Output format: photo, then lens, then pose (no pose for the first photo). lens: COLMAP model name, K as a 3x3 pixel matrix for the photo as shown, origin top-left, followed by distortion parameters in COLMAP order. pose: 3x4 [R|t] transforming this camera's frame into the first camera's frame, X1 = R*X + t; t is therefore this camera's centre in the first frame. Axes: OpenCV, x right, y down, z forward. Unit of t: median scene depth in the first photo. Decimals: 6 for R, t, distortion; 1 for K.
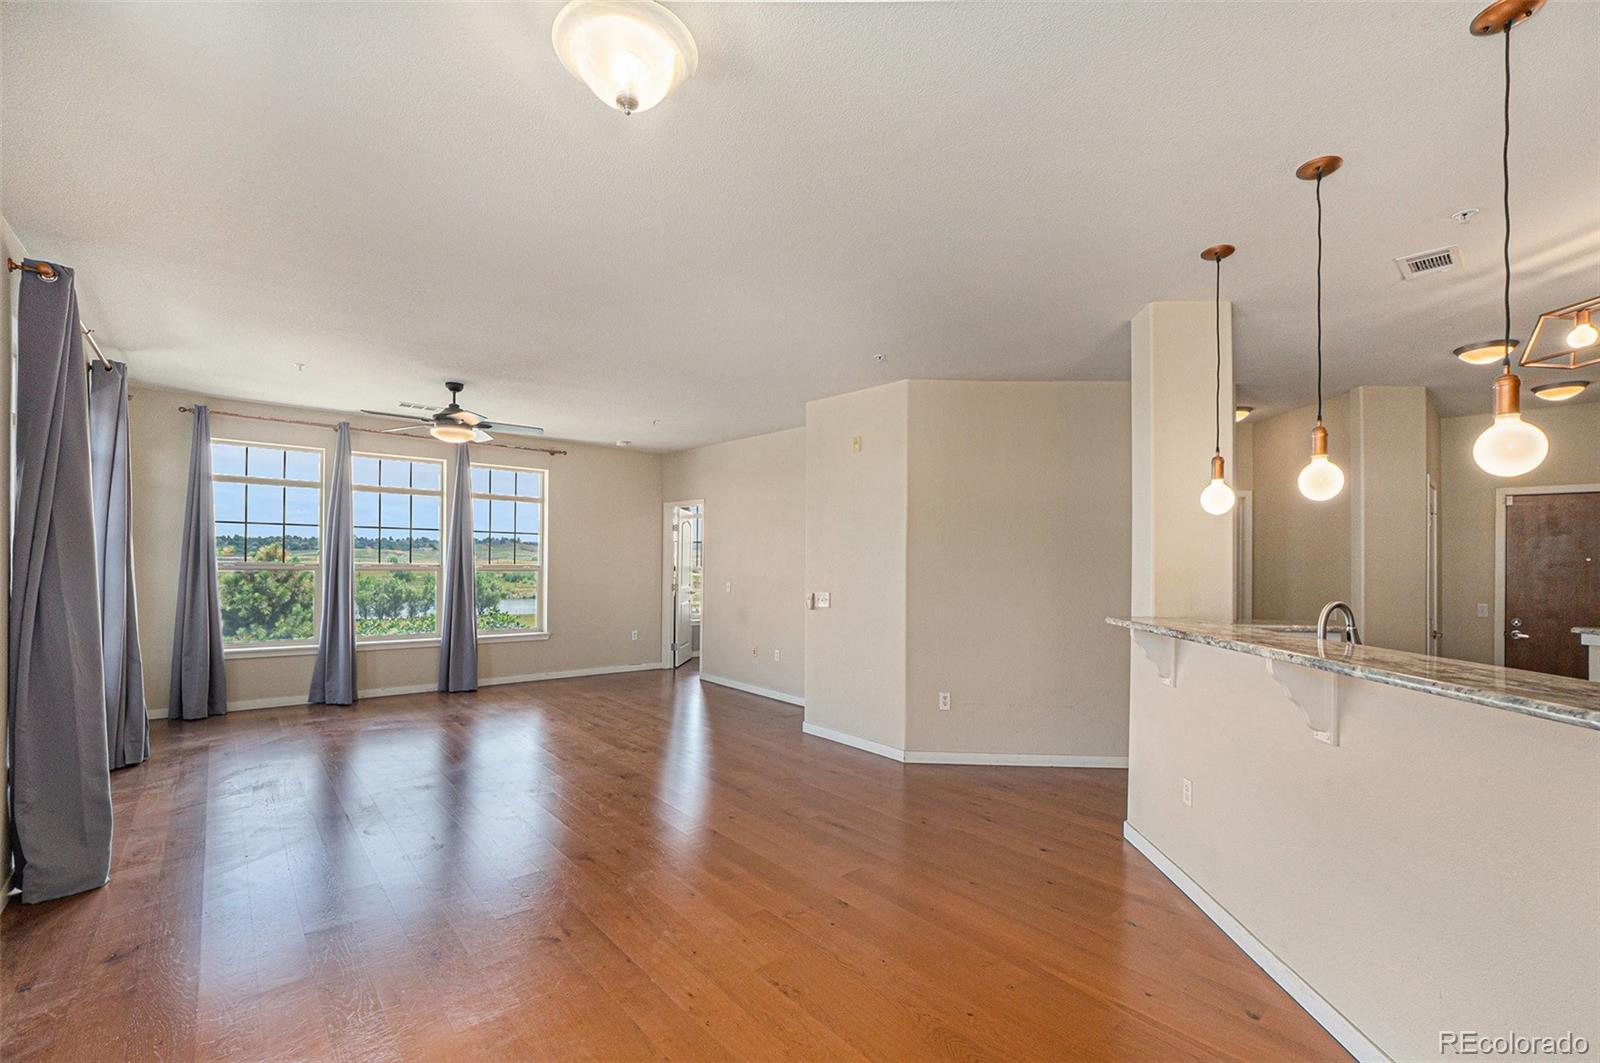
lens RADIAL K [[682.2, 0, 795.1], [0, 682.2, 547.5], [0, 0, 1]] dist [-0.062673, 0.026253]
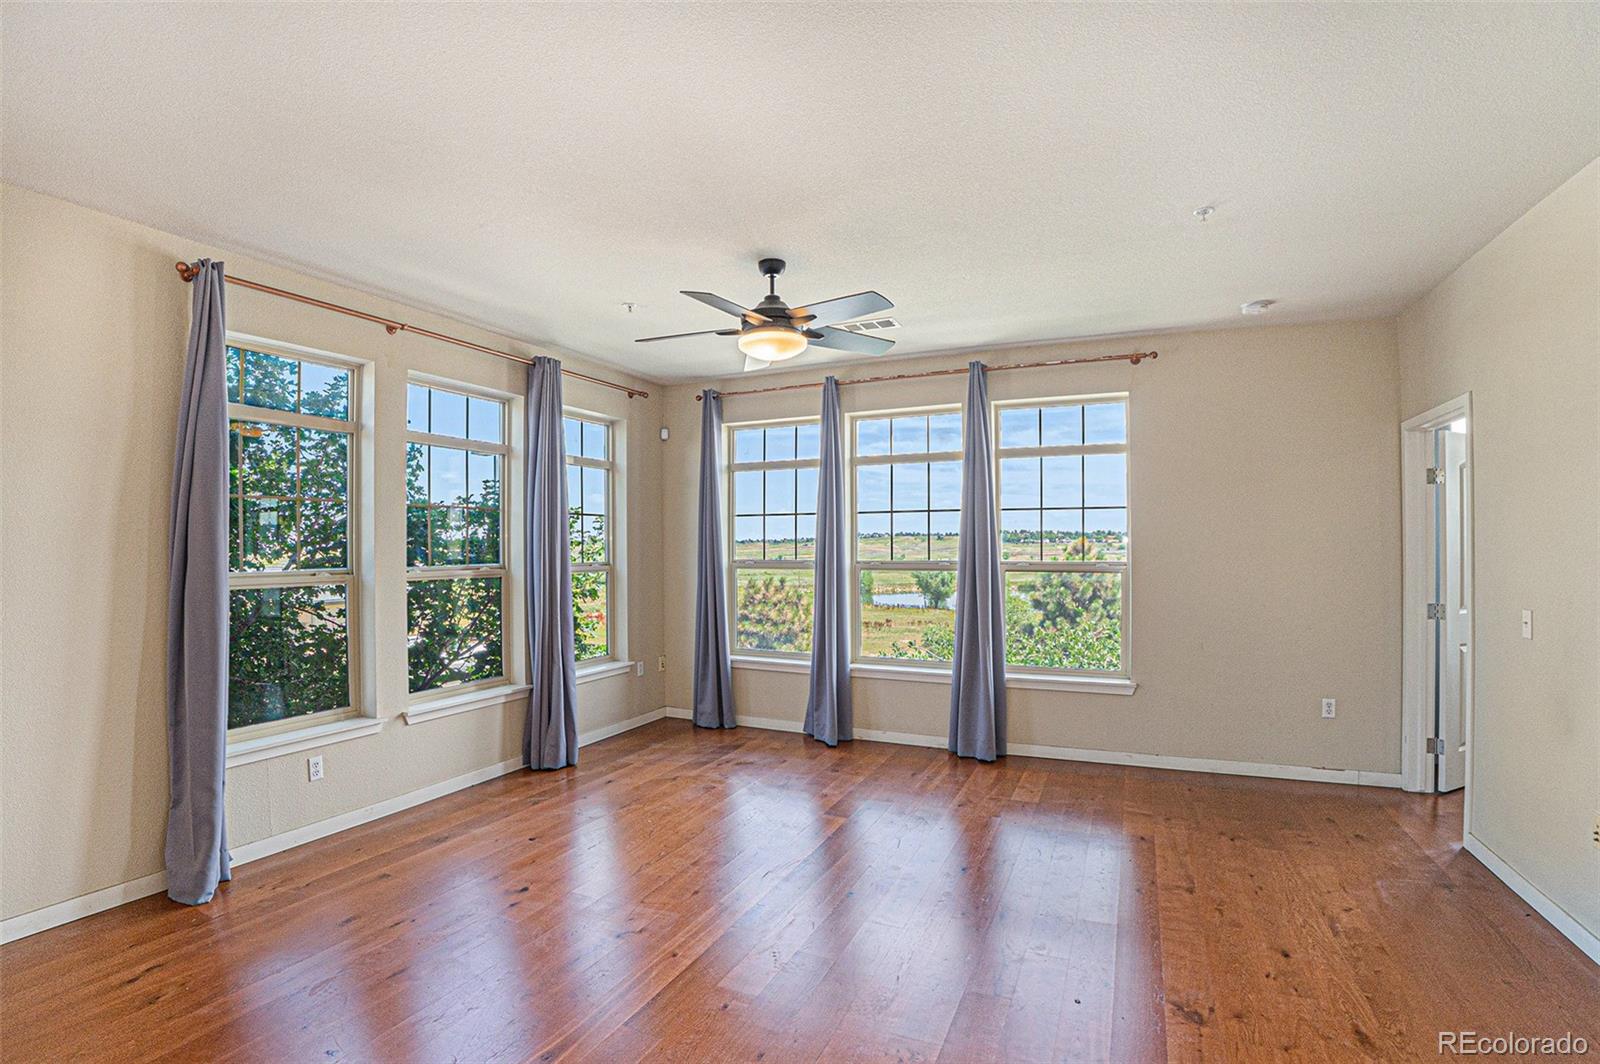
lens RADIAL K [[735.8, 0, 801.3], [0, 735.8, 545.5], [0, 0, 1]] dist [-0.070941, 0.000094]
pose [[0.422652, -0.017048, -0.906132, 0.062961], [0.024733, 0.999668, -0.007272, 0.010525], [0.905954, -0.019338, 0.422933, 0.512817]]
